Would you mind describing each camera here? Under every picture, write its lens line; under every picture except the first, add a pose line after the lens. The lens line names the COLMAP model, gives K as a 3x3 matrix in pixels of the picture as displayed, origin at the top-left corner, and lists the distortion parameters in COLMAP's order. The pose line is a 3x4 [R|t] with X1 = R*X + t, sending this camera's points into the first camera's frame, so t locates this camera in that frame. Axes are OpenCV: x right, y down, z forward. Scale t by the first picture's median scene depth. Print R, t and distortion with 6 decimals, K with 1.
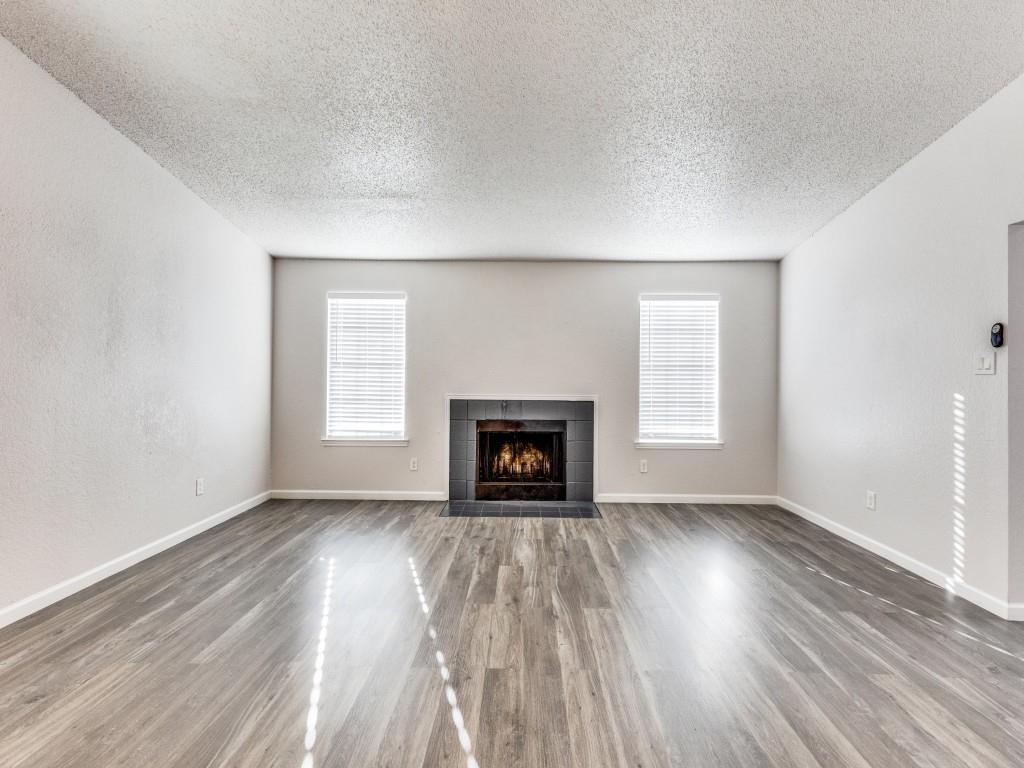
lens RADIAL K [[468.1, 0, 517.4], [0, 468.1, 371.0], [0, 0, 1]] dist [0.010118, 0.000710]
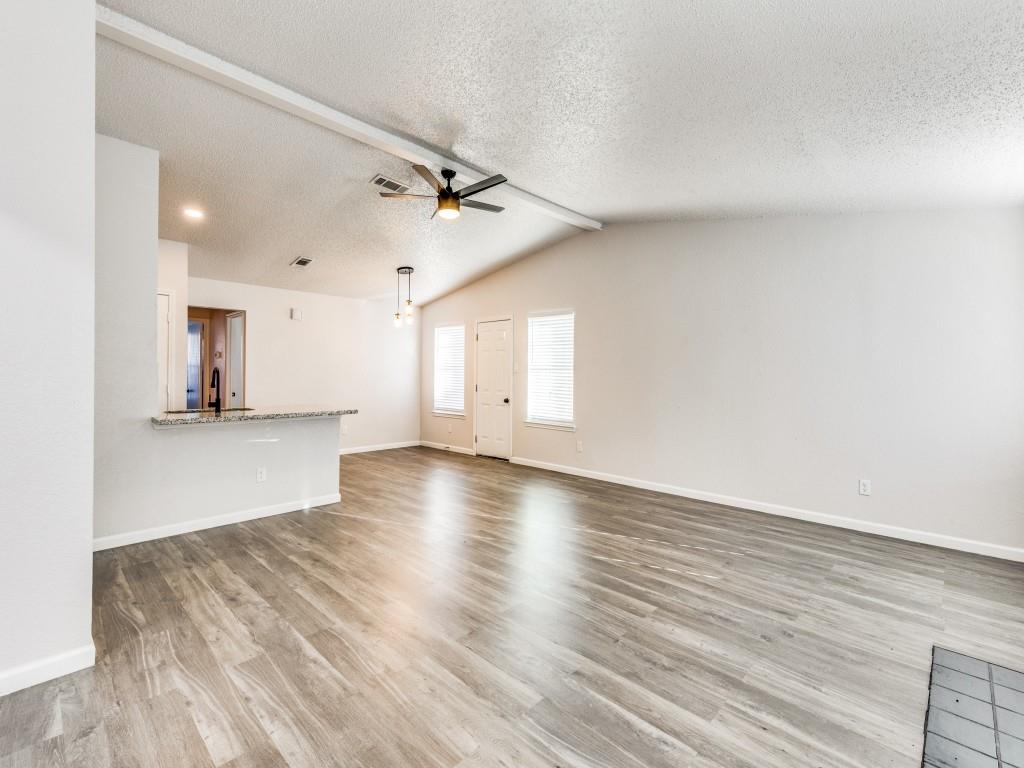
lens RADIAL K [[465.2, 0, 519.3], [0, 465.2, 373.5], [0, 0, 1]] dist [0.009851, -0.000195]
pose [[-0.677953, -0.019110, -0.734857, 0.480012], [-0.006958, 0.999784, -0.019581, 0.016190], [0.735073, -0.008162, -0.677939, 0.903335]]
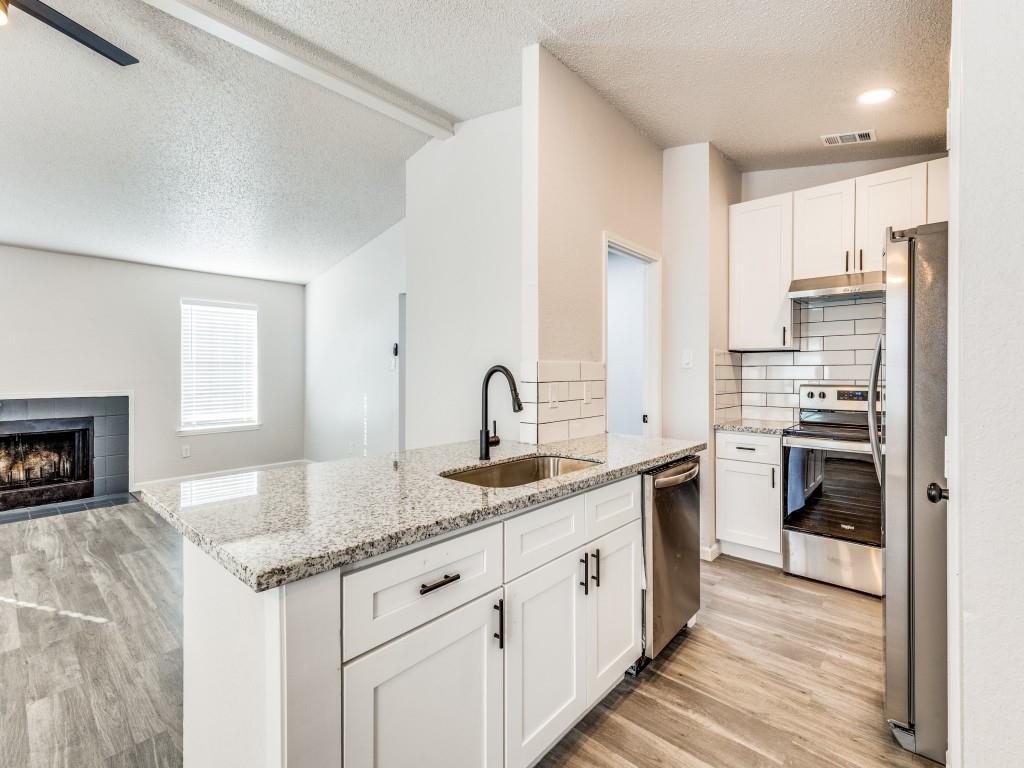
lens RADIAL K [[468.1, 0, 517.4], [0, 468.1, 371.0], [0, 0, 1]] dist [0.010118, 0.000710]
pose [[0.658906, -0.009258, 0.752168, -0.056775], [-0.001697, 0.999903, 0.013794, -0.007830], [-0.752223, -0.010366, 0.658827, -0.349697]]
